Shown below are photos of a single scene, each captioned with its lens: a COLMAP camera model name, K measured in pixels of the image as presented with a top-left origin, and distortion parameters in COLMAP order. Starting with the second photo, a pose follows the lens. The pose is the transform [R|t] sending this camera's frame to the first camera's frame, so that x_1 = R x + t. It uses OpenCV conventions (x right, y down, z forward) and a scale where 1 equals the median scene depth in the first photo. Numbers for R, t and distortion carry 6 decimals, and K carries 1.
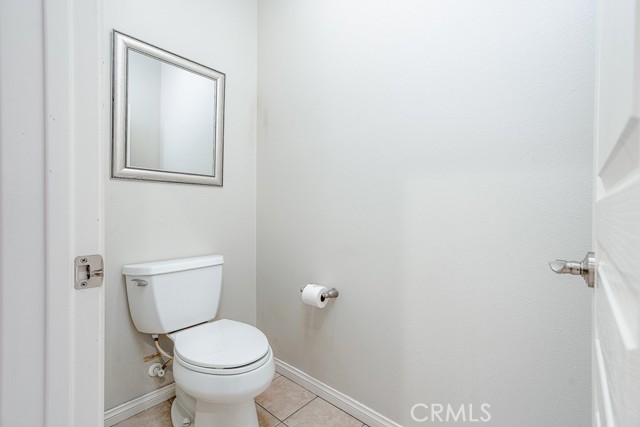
lens RADIAL K [[289.6, 0, 320.1], [0, 289.6, 210.7], [0, 0, 1]] dist [-0.001617, 0.000108]
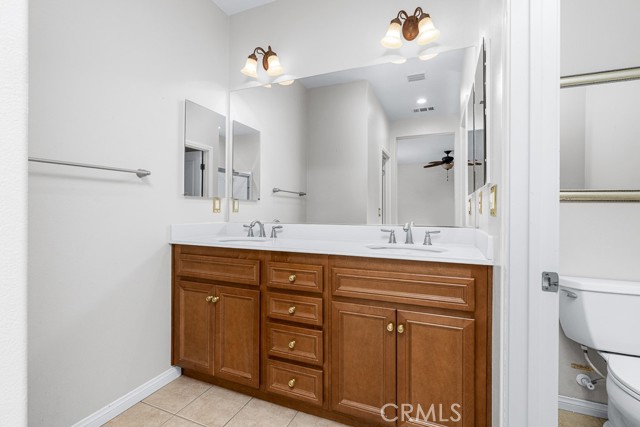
lens RADIAL K [[289.6, 0, 320.1], [0, 289.6, 210.7], [0, 0, 1]] dist [-0.001617, 0.000108]
pose [[0.333299, -0.001625, -0.942820, 0.111699], [-0.003502, 0.999989, -0.002962, -0.065455], [0.942815, 0.004289, 0.333290, -0.277402]]
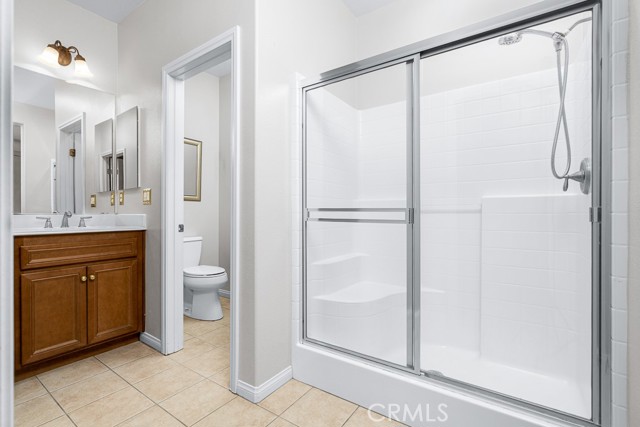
lens RADIAL K [[289.6, 0, 320.1], [0, 289.6, 210.7], [0, 0, 1]] dist [-0.001617, 0.000108]
pose [[0.991031, -0.003777, 0.133581, 0.237419], [0.004934, 0.999953, -0.008329, -0.000832], [-0.133543, 0.008914, 0.991003, -1.252000]]
